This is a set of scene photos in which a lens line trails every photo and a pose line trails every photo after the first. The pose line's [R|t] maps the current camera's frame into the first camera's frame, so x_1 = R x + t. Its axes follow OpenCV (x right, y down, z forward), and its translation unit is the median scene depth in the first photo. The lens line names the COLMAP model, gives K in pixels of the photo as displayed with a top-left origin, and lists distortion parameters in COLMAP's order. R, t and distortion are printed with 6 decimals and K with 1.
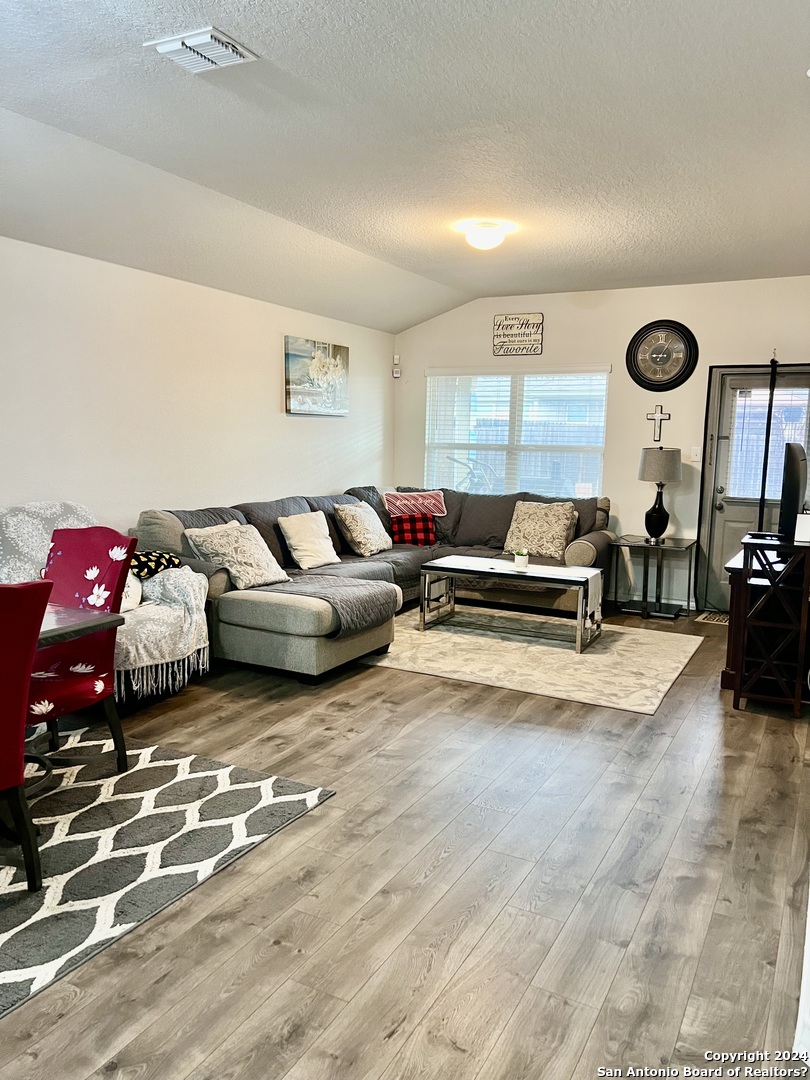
lens RADIAL K [[830.1, 0, 405.0], [0, 830.1, 540.0], [0, 0, 1]] dist [0.013014, 0.003006]
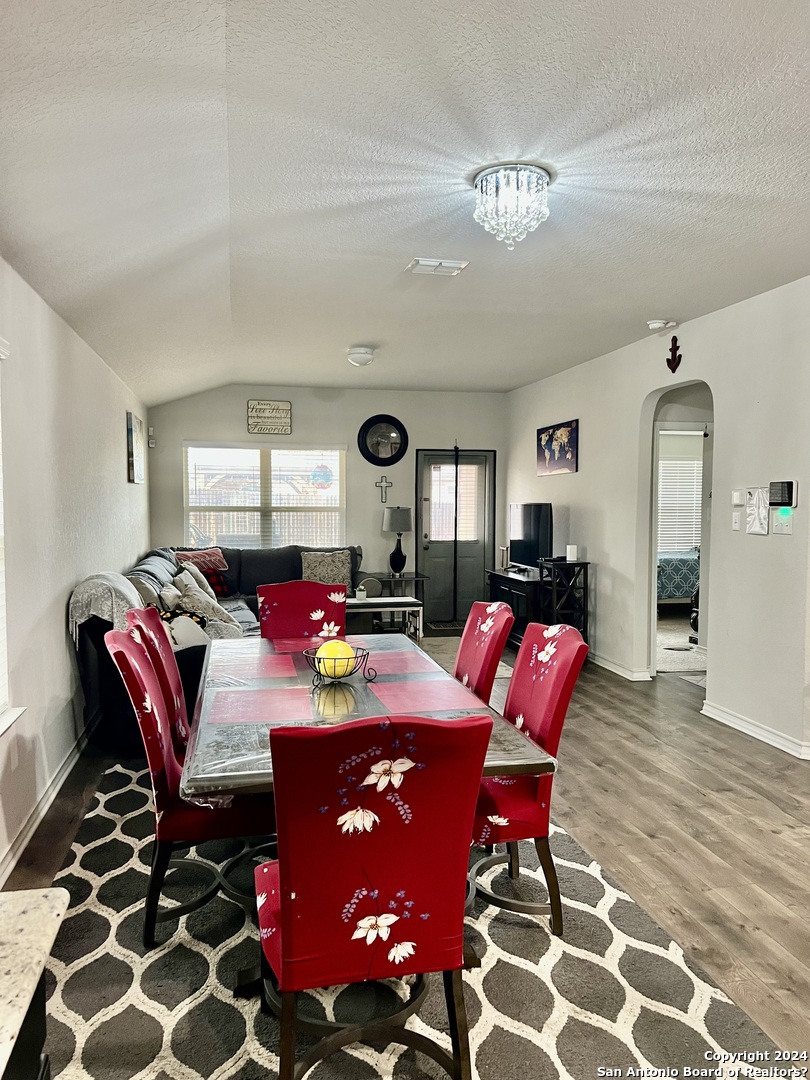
lens RADIAL K [[830.1, 0, 405.0], [0, 830.1, 540.0], [0, 0, 1]] dist [0.013014, 0.003006]
pose [[0.758775, -0.046689, 0.649677, -0.573036], [0.089014, 0.995503, -0.032421, -0.011586], [-0.645241, 0.082431, 0.759519, -0.043389]]
